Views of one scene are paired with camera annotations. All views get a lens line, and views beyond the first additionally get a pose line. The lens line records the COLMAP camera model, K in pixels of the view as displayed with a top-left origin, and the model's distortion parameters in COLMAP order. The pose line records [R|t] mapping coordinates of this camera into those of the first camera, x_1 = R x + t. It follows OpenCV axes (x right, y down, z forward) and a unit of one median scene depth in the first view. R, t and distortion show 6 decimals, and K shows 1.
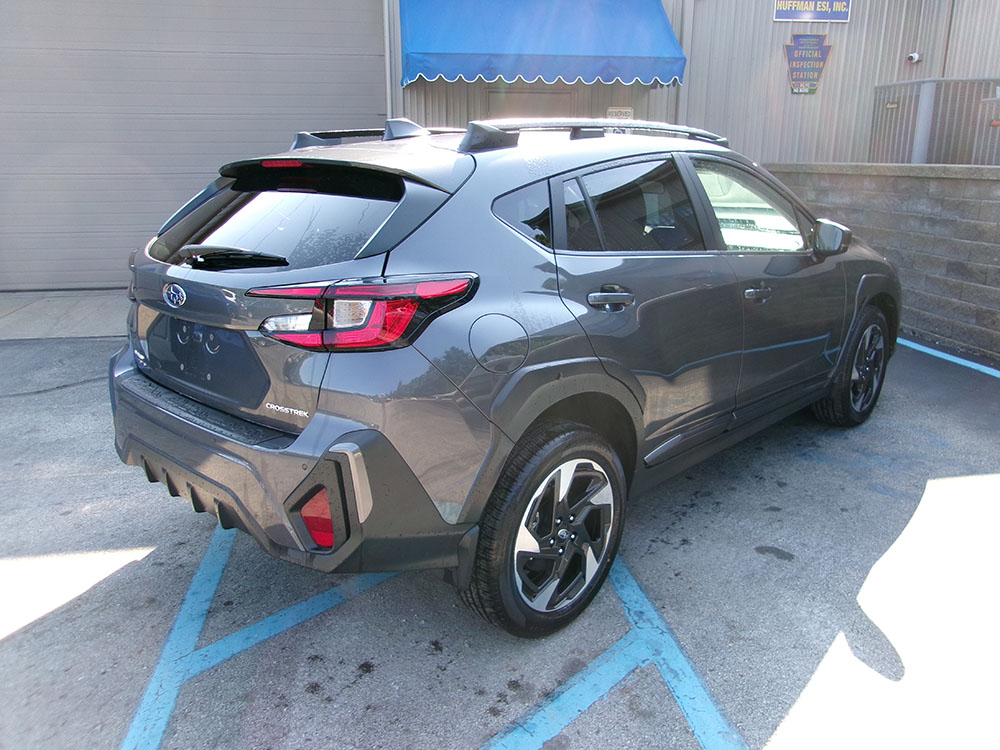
lens RADIAL K [[774.7, 0, 506.1], [0, 774.7, 374.9], [0, 0, 1]] dist [-0.032936, 0.054785]
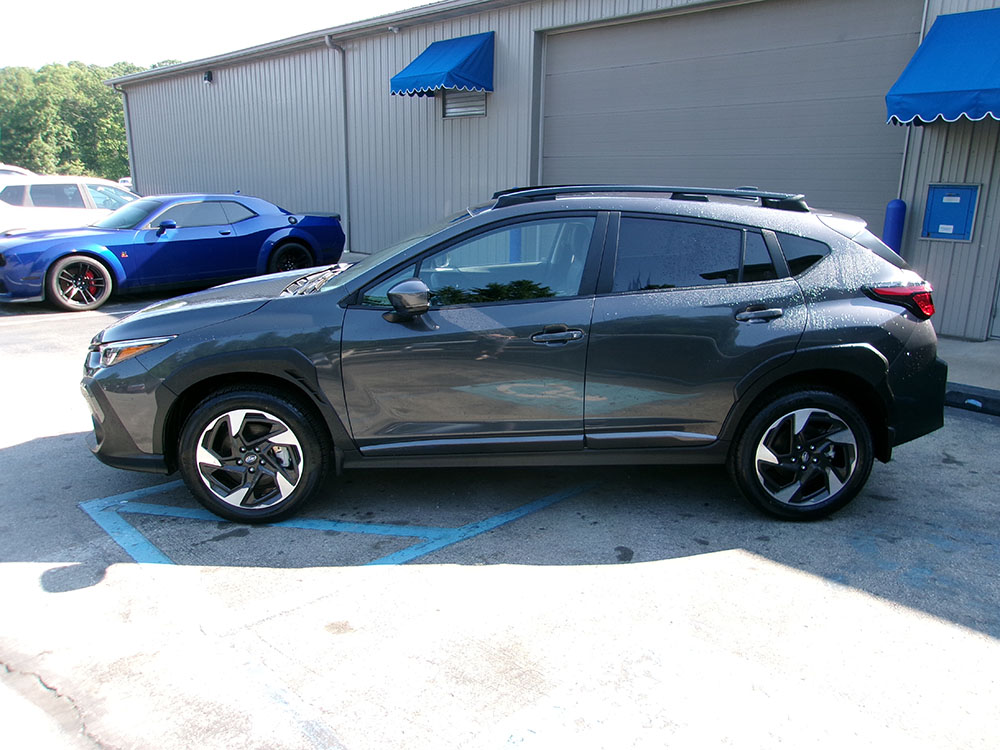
lens RADIAL K [[774.7, 0, 509.9], [0, 774.7, 373.0], [0, 0, 1]] dist [-0.032936, 0.054785]
pose [[0.566920, 0.215206, -0.795165, 0.797881], [-0.237585, 0.966970, 0.092316, -0.071341], [0.788768, 0.136583, 0.599325, 0.091800]]
